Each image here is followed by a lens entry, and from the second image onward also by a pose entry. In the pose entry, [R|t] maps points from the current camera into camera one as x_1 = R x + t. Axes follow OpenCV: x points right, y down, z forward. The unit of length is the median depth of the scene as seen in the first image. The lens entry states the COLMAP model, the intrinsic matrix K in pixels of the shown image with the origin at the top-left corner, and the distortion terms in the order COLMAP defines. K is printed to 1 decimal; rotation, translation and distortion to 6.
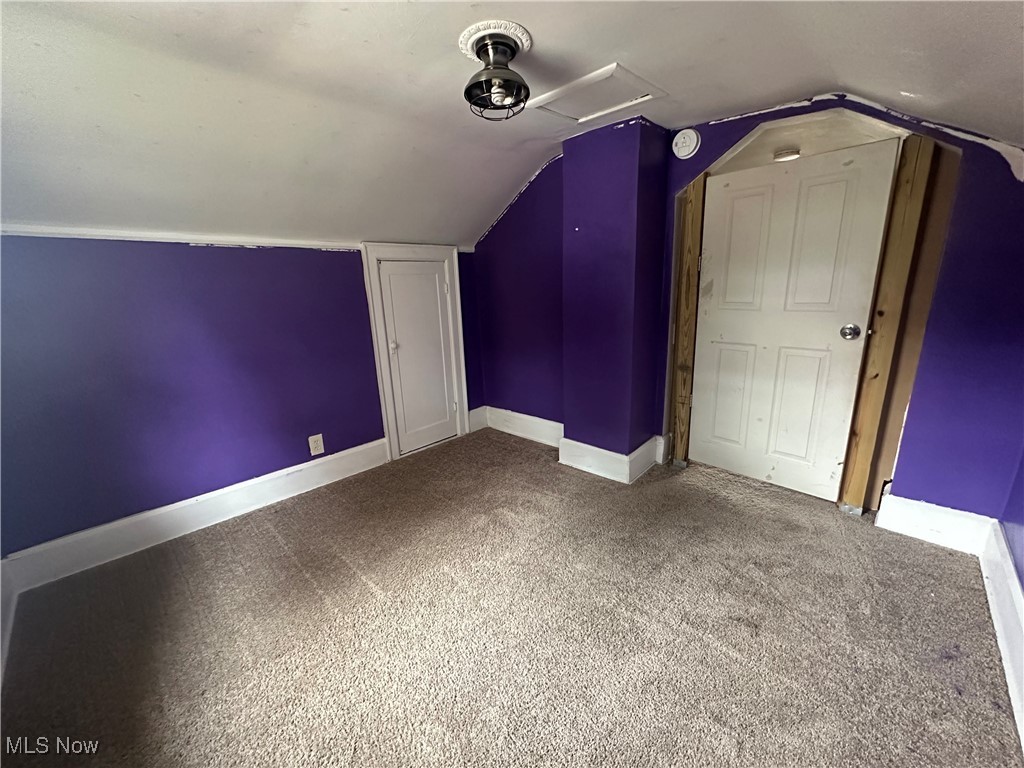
lens RADIAL K [[407.8, 0, 512.9], [0, 407.8, 384.6], [0, 0, 1]] dist [-0.001578, 0.000472]
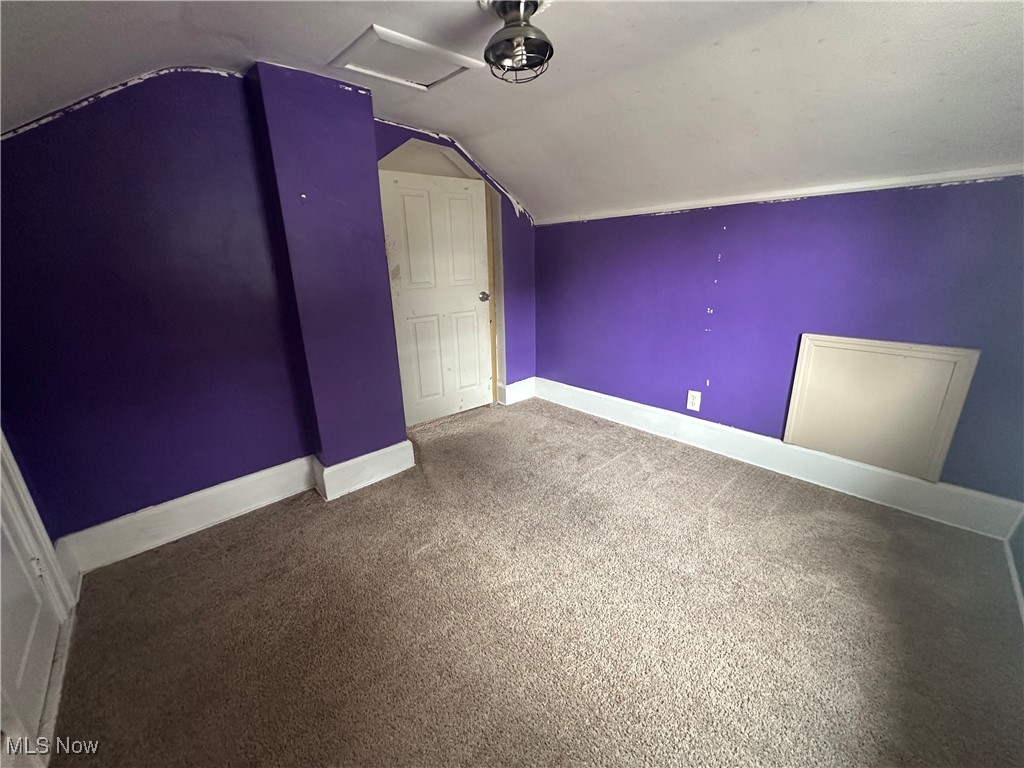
lens RADIAL K [[407.8, 0, 512.7], [0, 407.8, 383.5], [0, 0, 1]] dist [-0.001578, 0.000472]
pose [[0.066993, -0.264774, 0.961981, -0.682219], [0.268018, 0.933486, 0.238266, -0.134714], [-0.961082, 0.241866, 0.133501, 0.633978]]
